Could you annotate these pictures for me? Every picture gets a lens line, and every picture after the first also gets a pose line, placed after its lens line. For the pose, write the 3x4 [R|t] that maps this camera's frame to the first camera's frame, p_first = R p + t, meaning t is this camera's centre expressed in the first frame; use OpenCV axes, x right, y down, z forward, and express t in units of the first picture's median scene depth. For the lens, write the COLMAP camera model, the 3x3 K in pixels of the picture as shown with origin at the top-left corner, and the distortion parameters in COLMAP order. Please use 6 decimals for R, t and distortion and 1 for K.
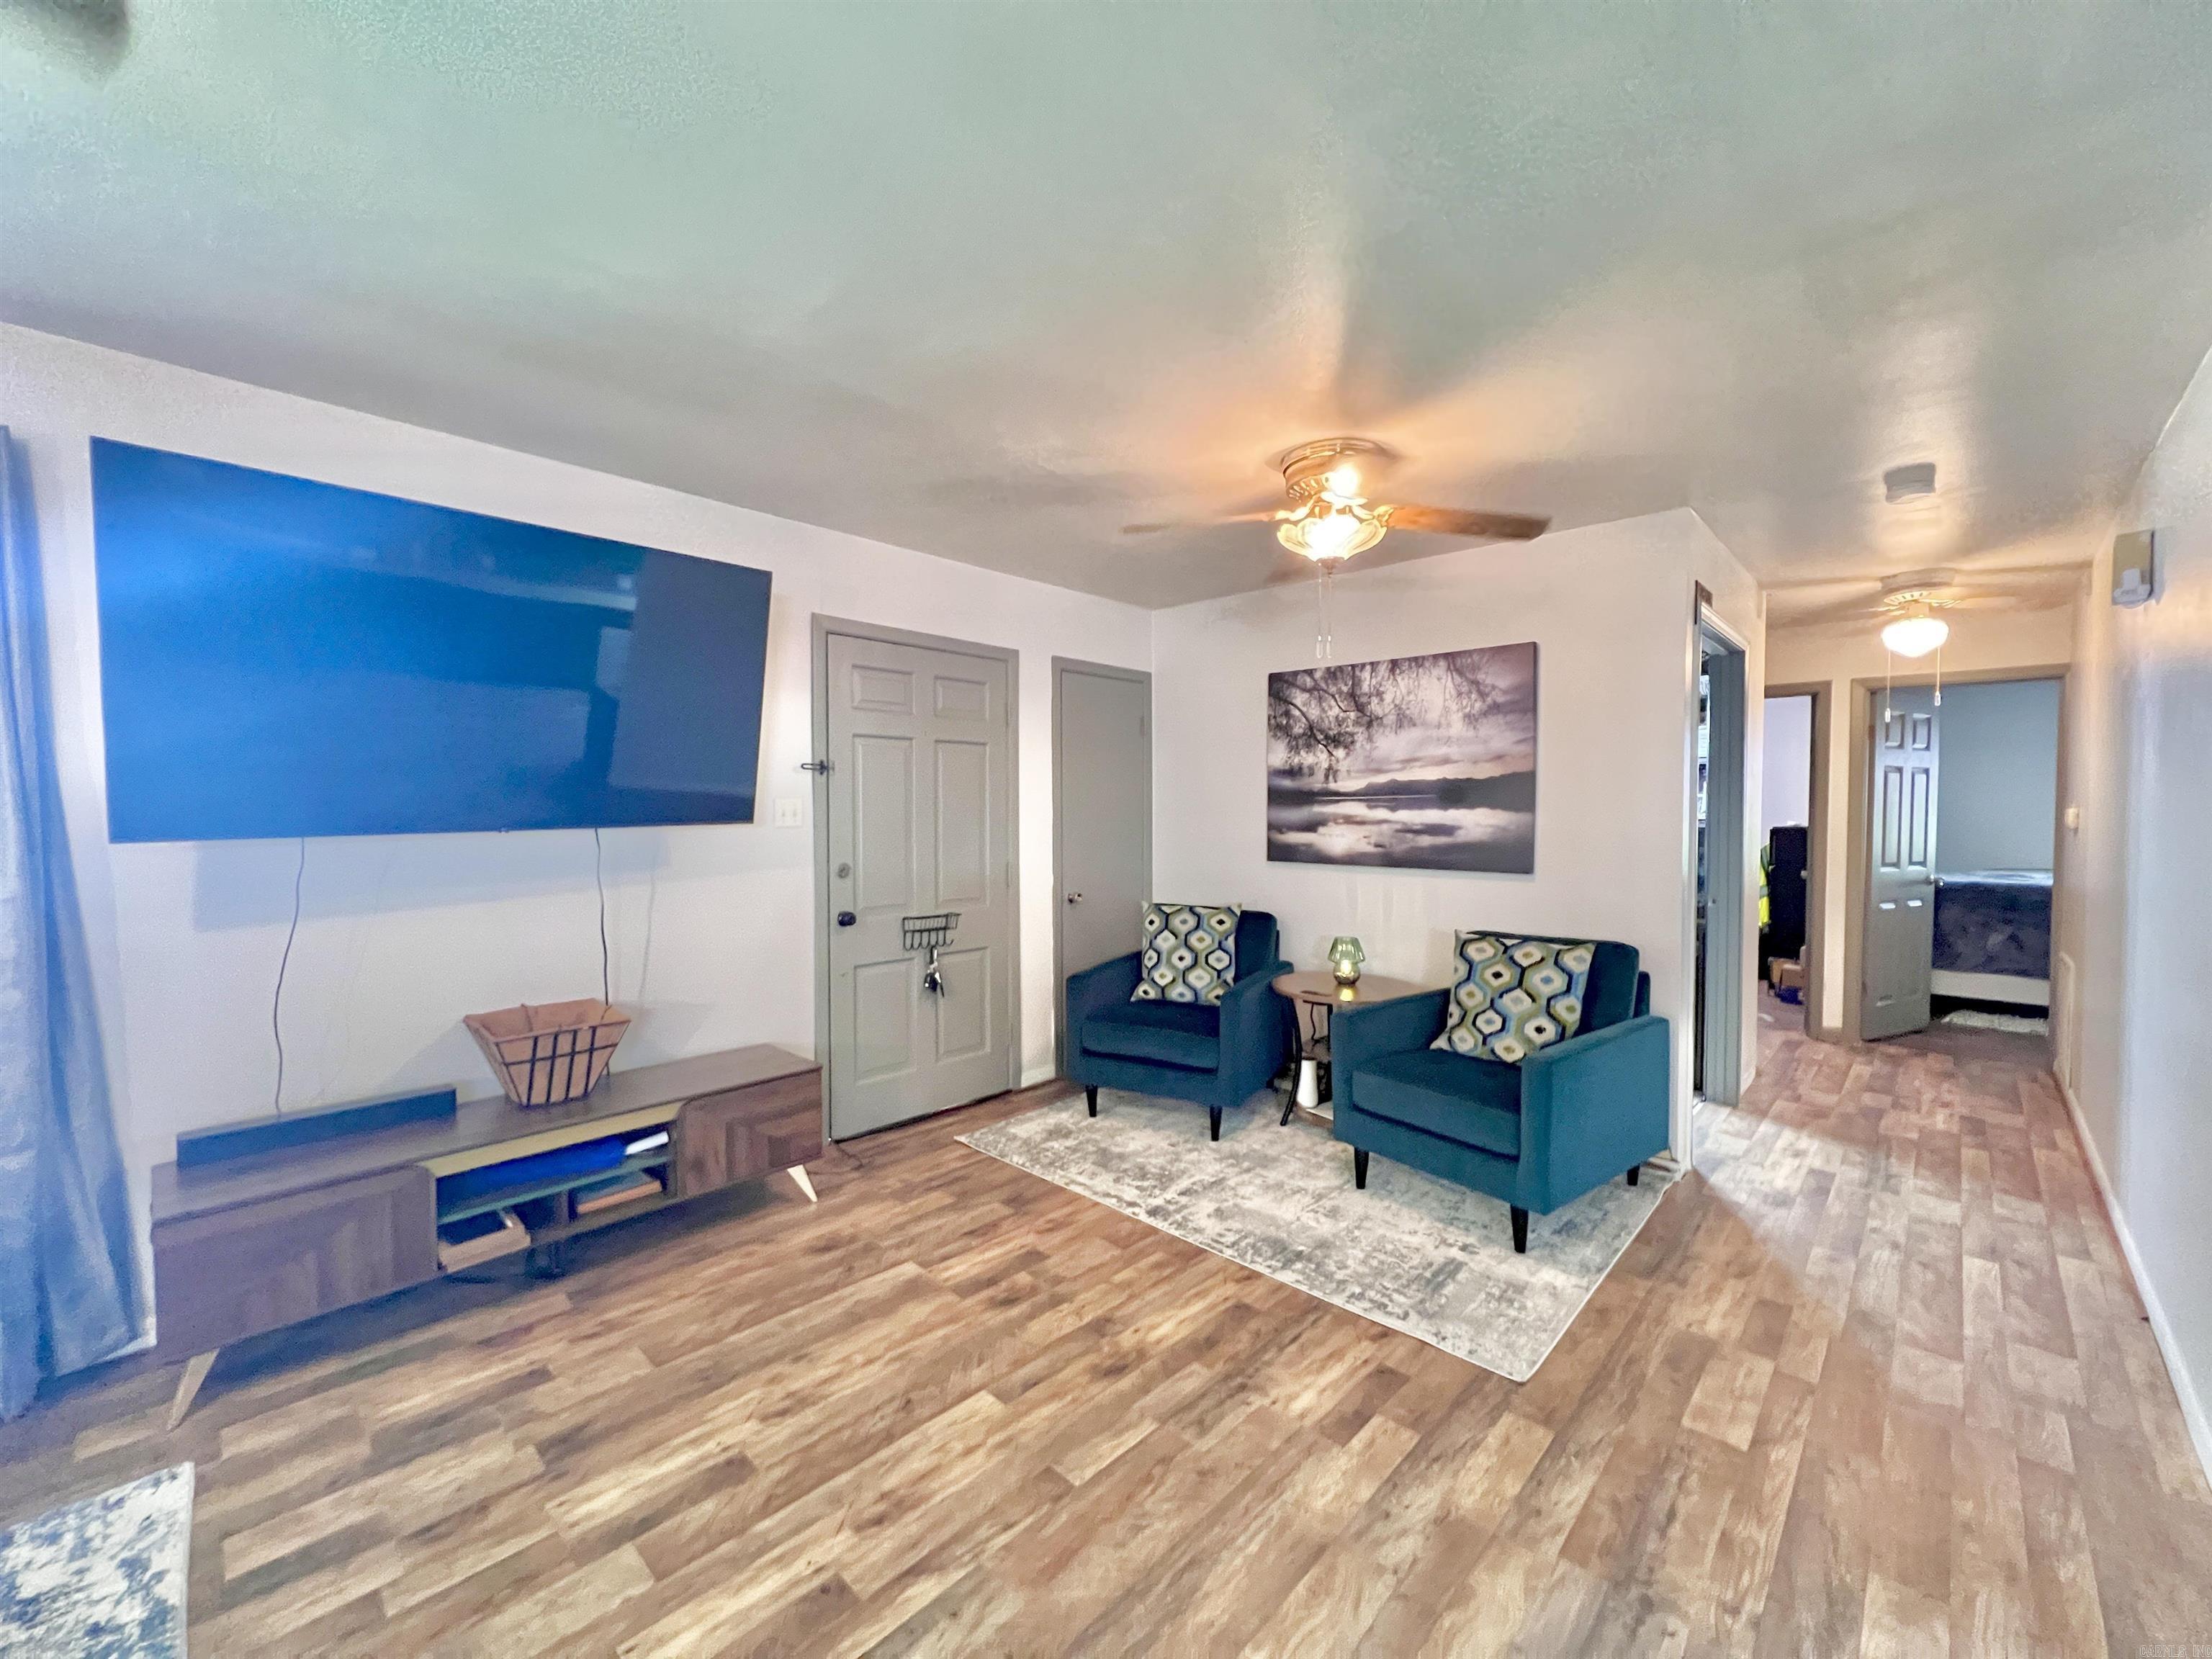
lens RADIAL K [[888.8, 0, 1101.3], [0, 888.8, 833.9], [0, 0, 1]] dist [-0.003511, 0.001386]
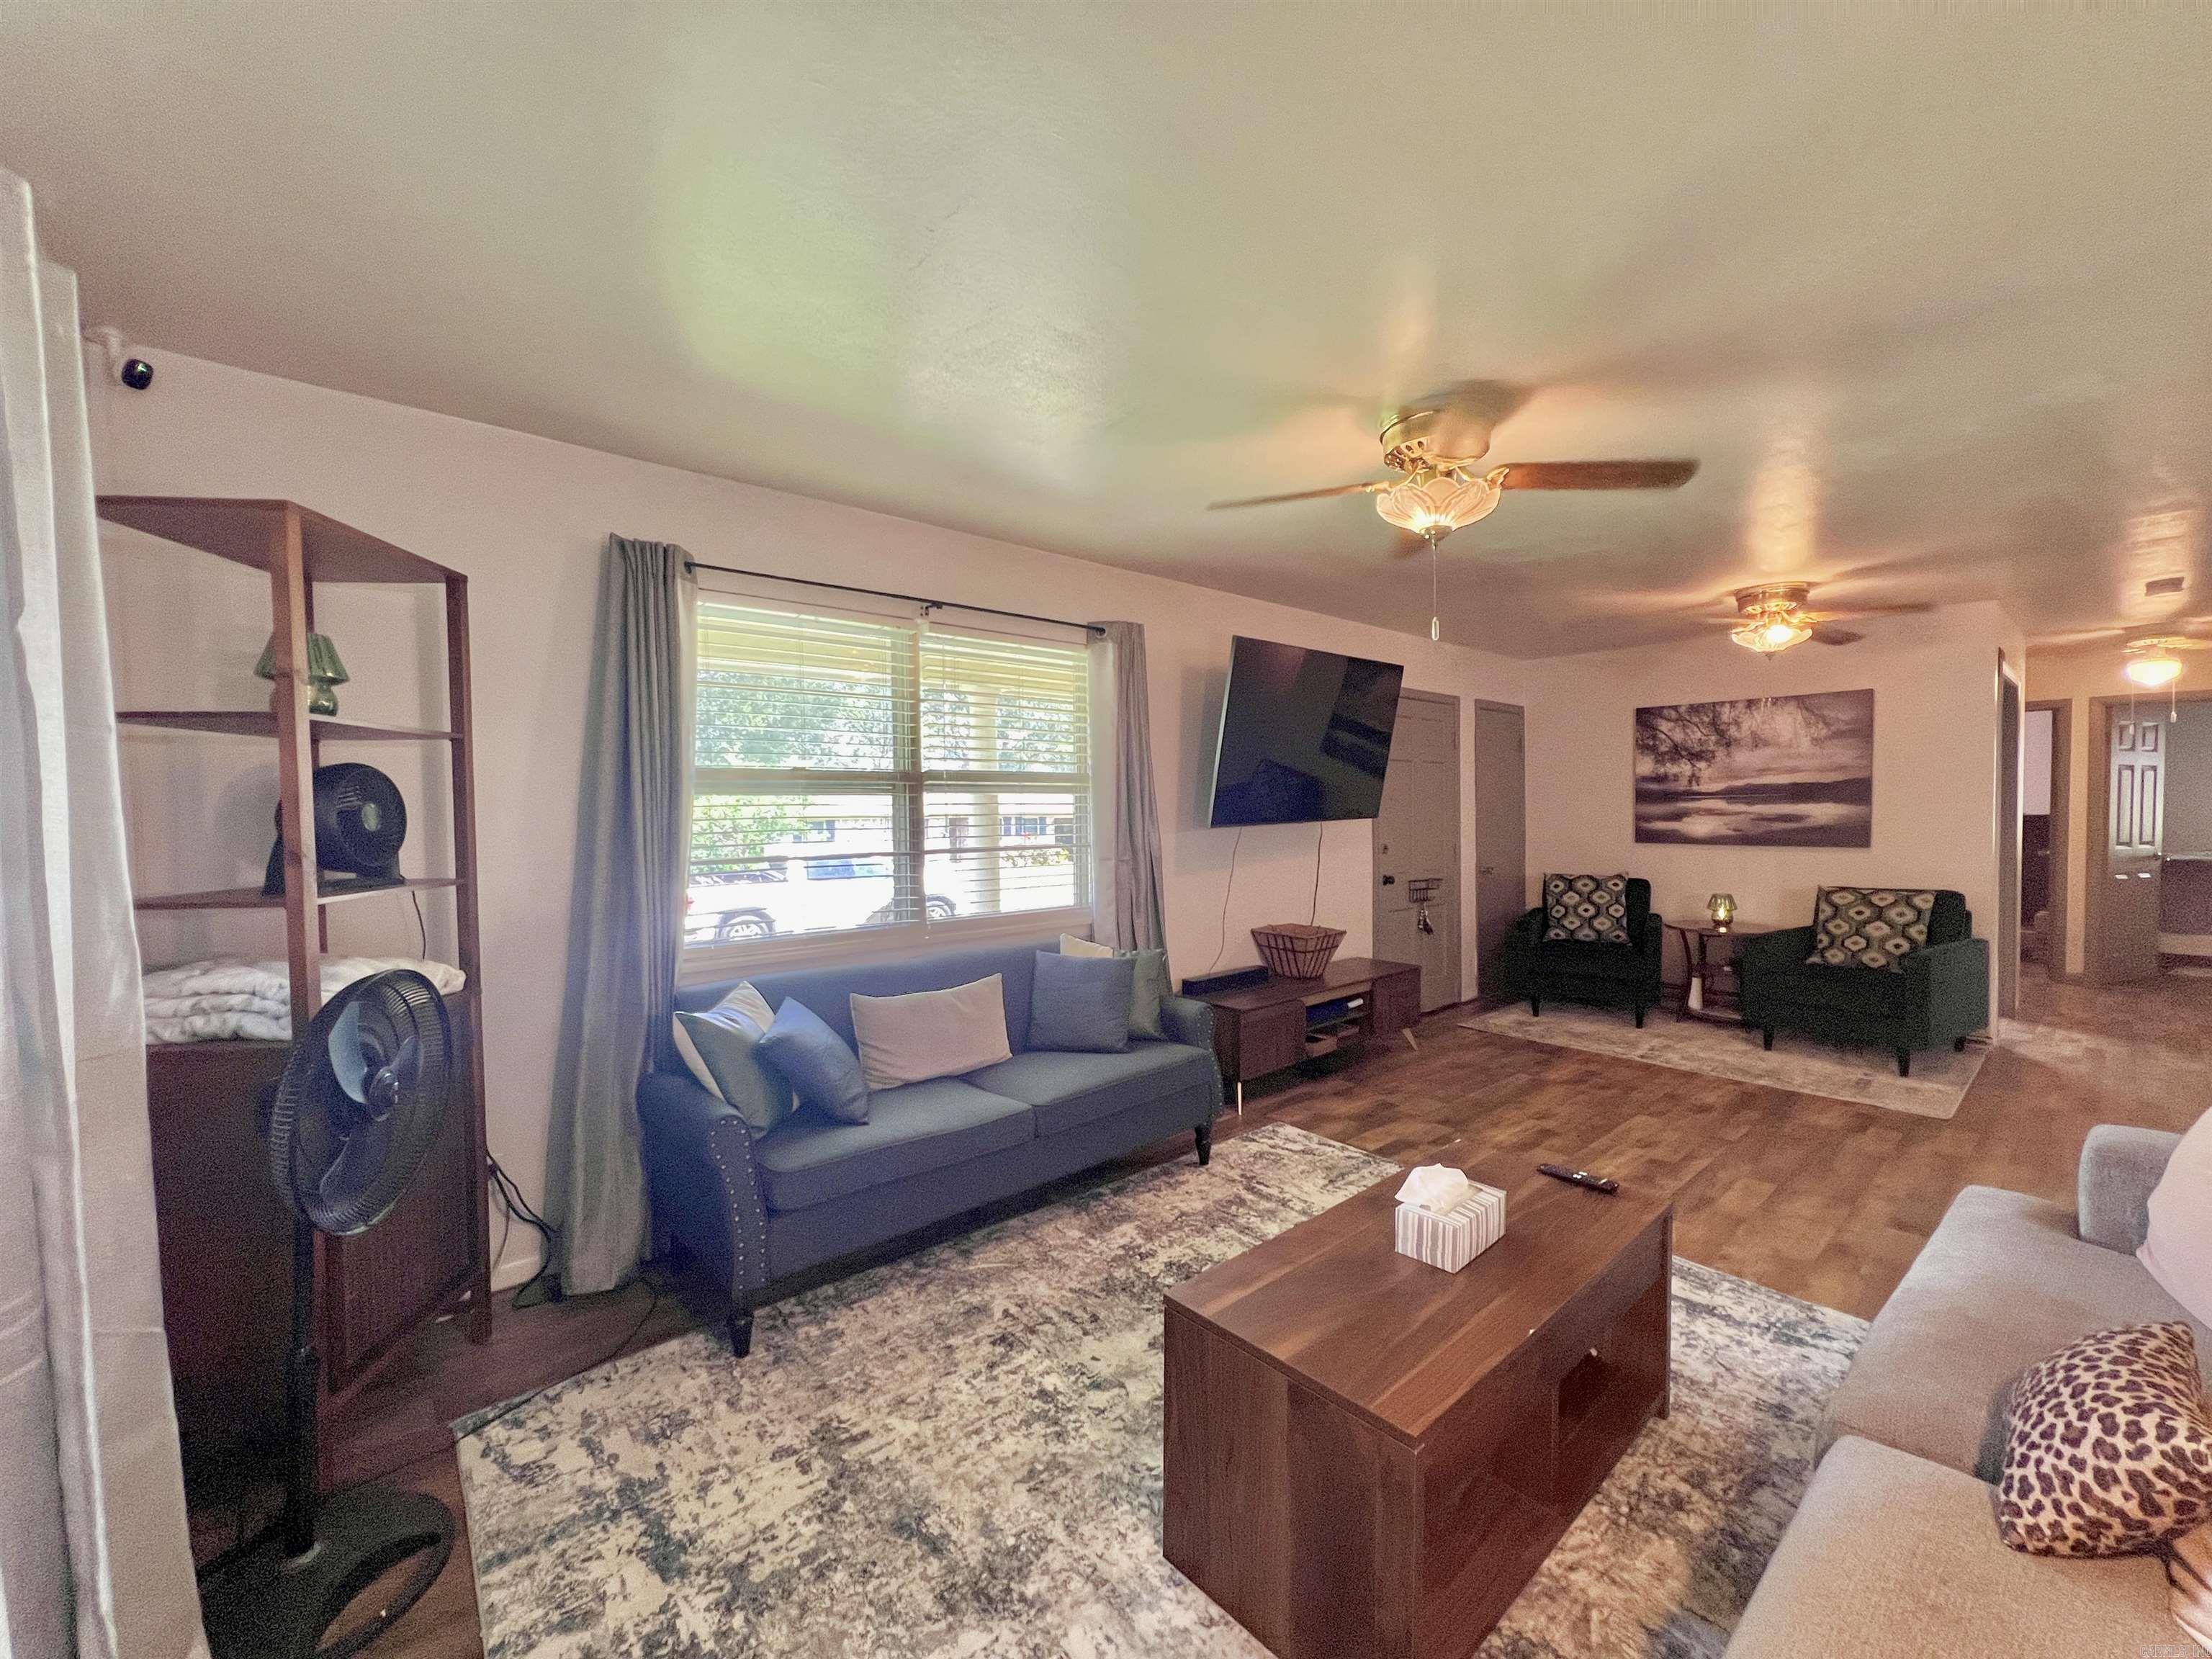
lens RADIAL K [[888.8, 0, 1101.8], [0, 888.8, 832.2], [0, 0, 1]] dist [-0.003511, 0.001386]
pose [[0.995041, -0.008540, -0.099094, -0.663660], [0.008482, 0.999964, -0.001006, 0.011572], [0.099099, 0.000160, 0.995078, -0.611154]]
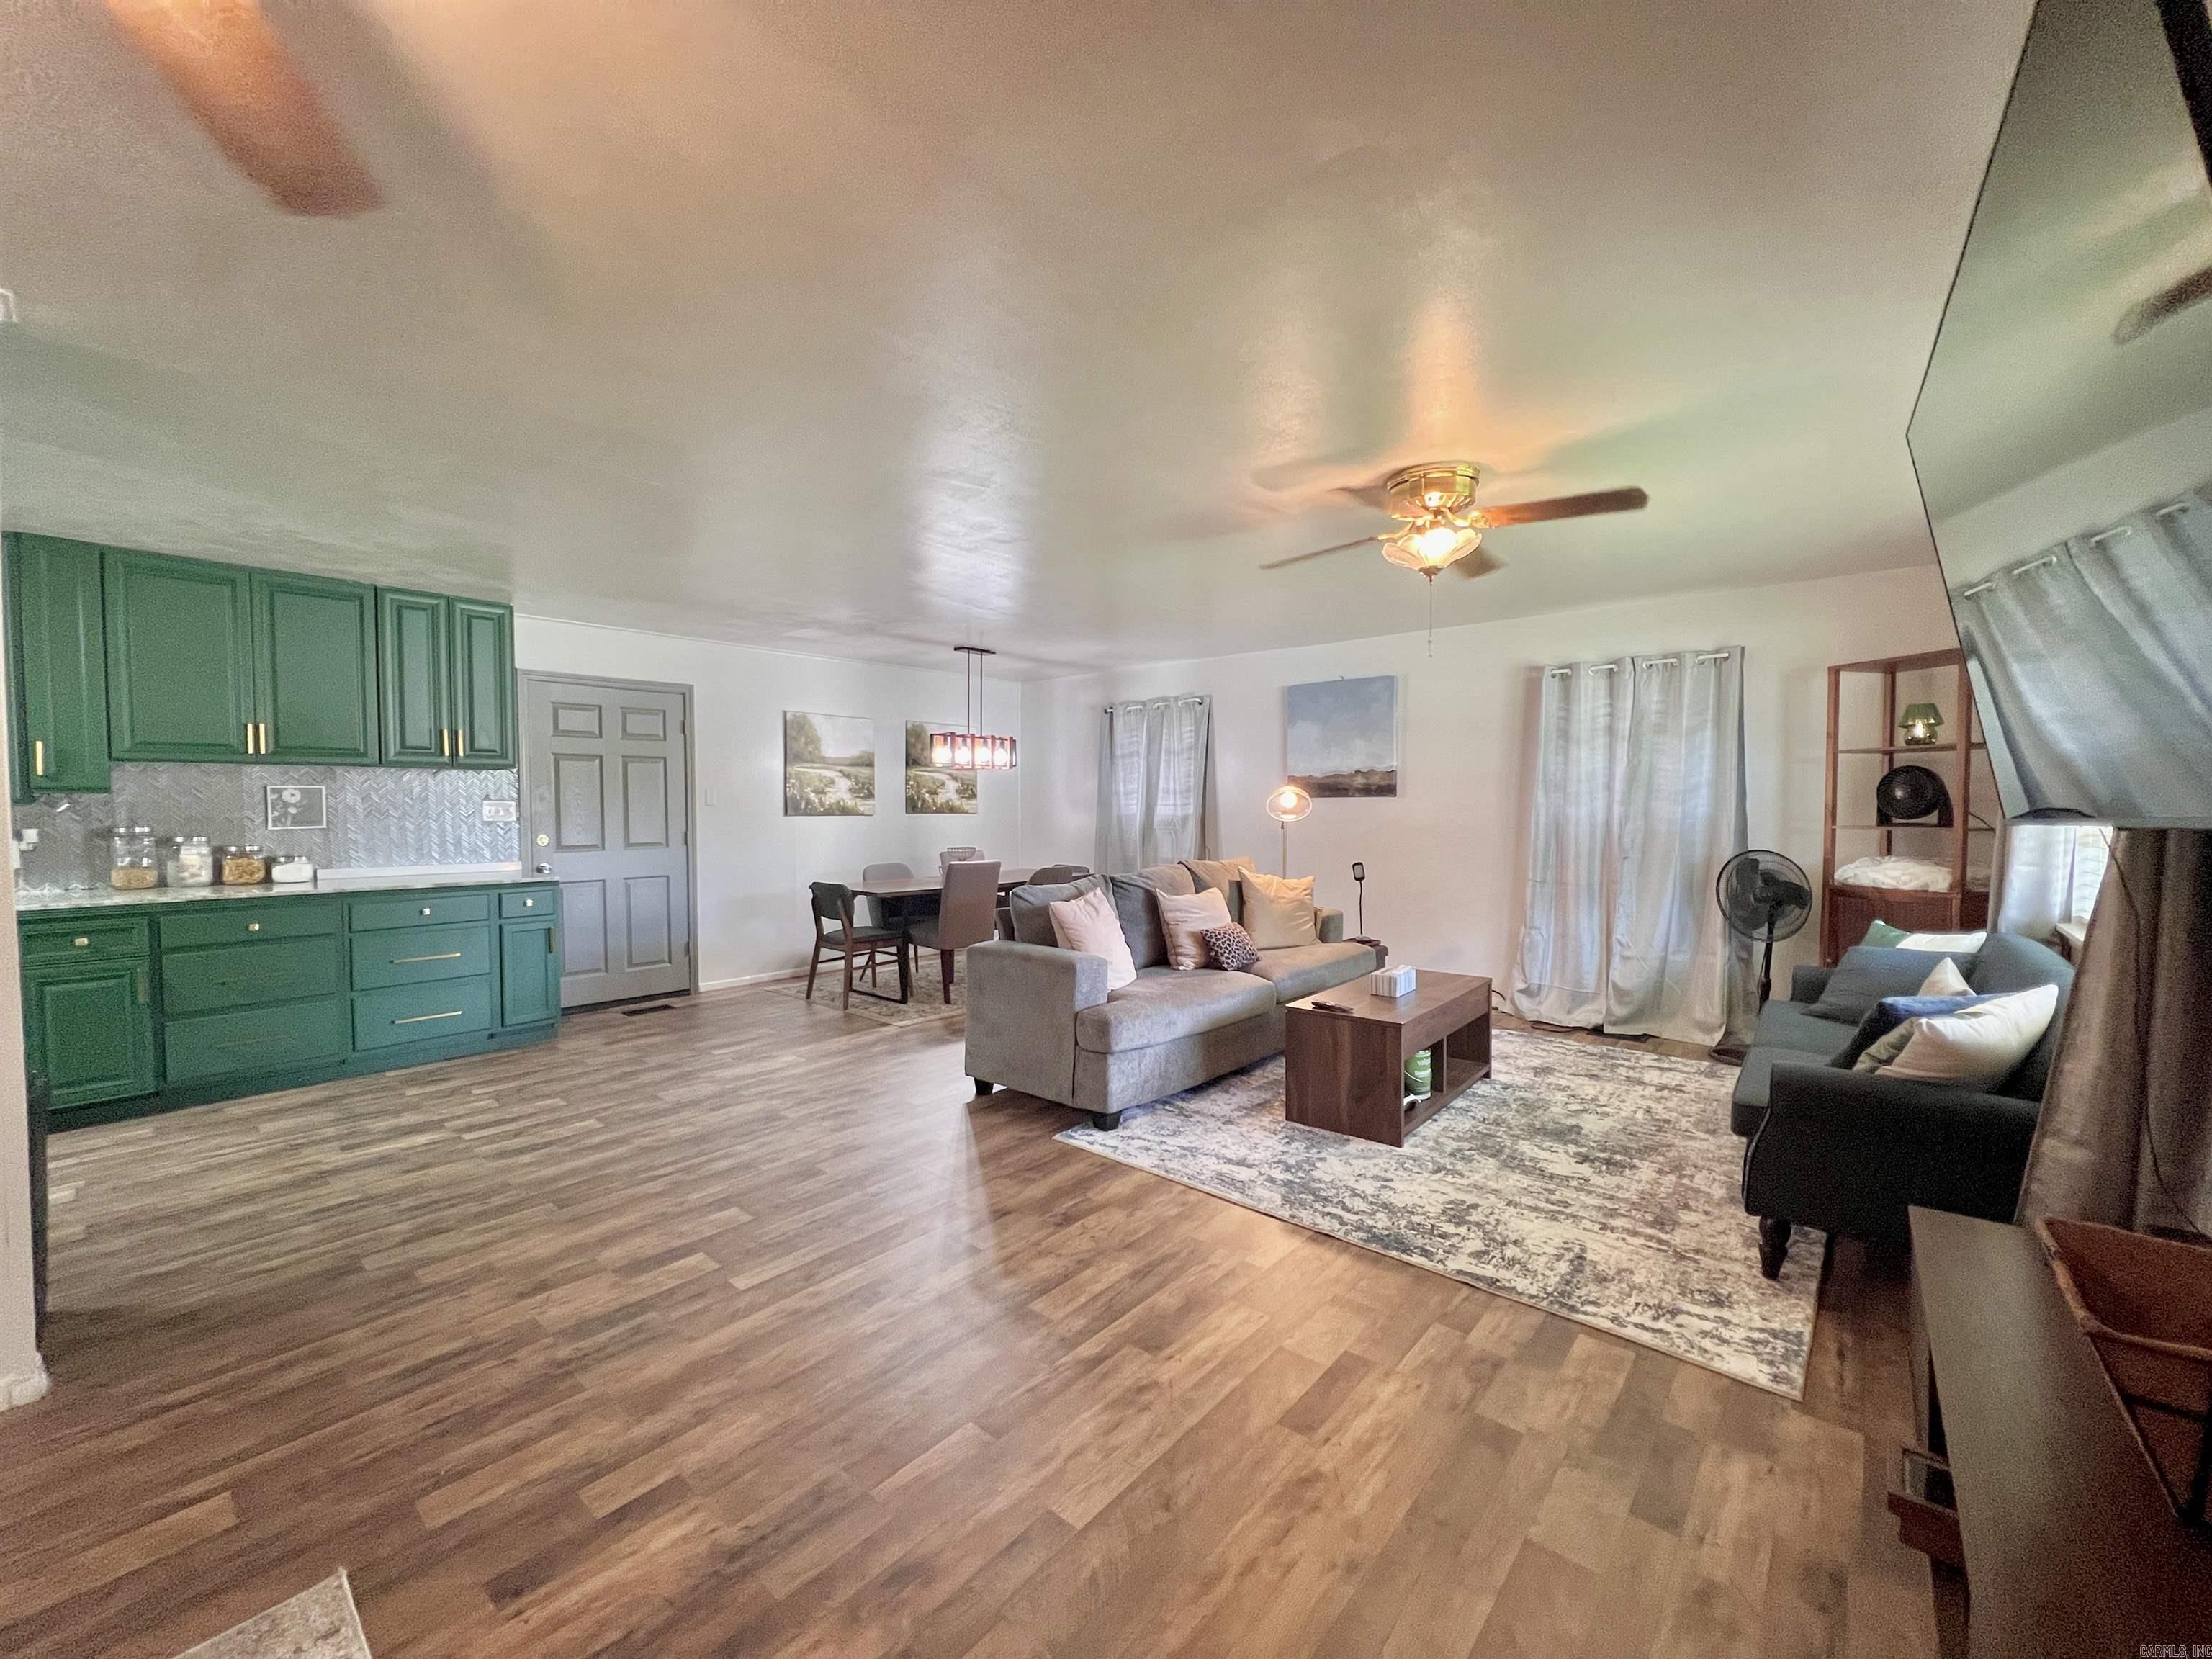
lens RADIAL K [[888.8, 0, 1099.5], [0, 888.8, 832.5], [0, 0, 1]] dist [-0.003511, 0.001386]
pose [[-0.998926, 0.002234, -0.046279, -0.071235], [-0.000631, 0.998088, 0.061798, -0.021387], [0.046329, 0.061761, -0.997015, 1.074505]]
